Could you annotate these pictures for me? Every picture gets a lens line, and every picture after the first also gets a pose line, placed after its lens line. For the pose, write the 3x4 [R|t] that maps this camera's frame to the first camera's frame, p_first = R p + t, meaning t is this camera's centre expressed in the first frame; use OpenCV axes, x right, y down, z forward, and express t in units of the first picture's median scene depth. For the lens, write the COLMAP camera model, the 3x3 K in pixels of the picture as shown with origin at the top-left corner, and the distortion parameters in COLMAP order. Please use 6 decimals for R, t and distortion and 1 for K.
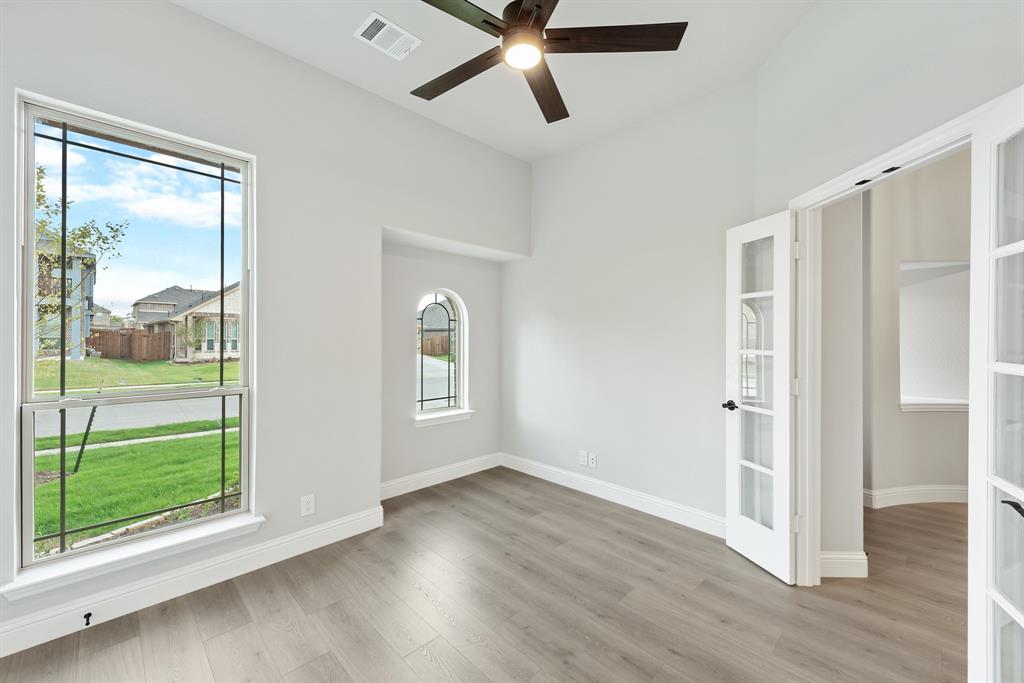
lens RADIAL K [[407.5, 0, 510.5], [0, 407.5, 343.9], [0, 0, 1]] dist [0.007819, -0.000140]
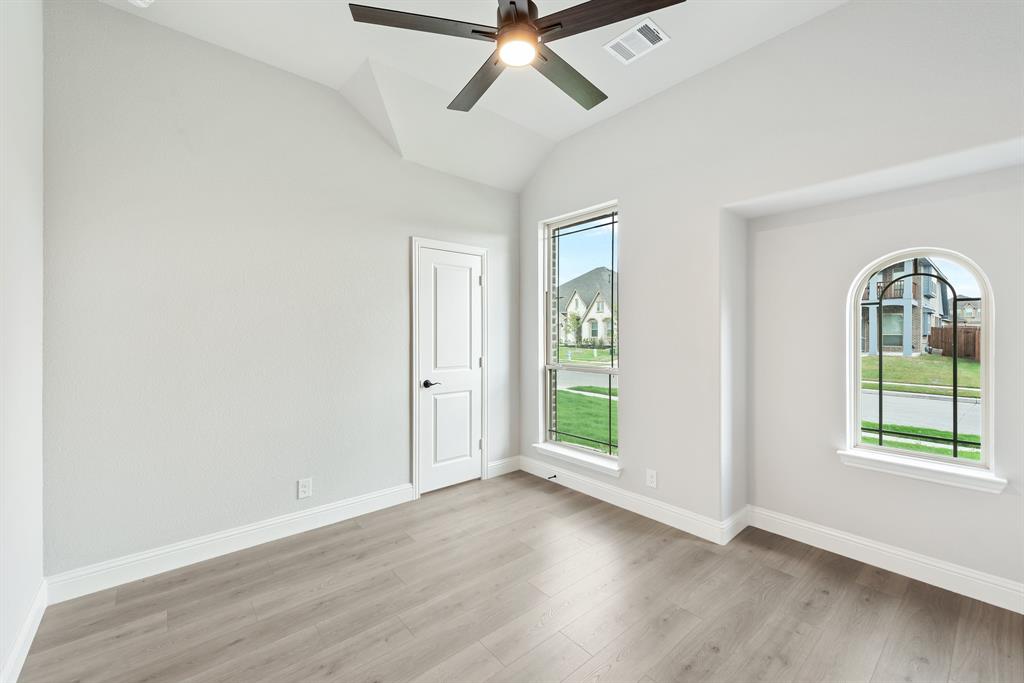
lens RADIAL K [[416.2, 0, 524.4], [0, 416.2, 333.8], [0, 0, 1]] dist [0.001913, 0.000117]
pose [[-0.061361, -0.004591, -0.998105, 0.555902], [-0.014289, 0.999891, -0.003721, -0.002691], [0.998013, 0.014034, -0.061419, 0.563118]]
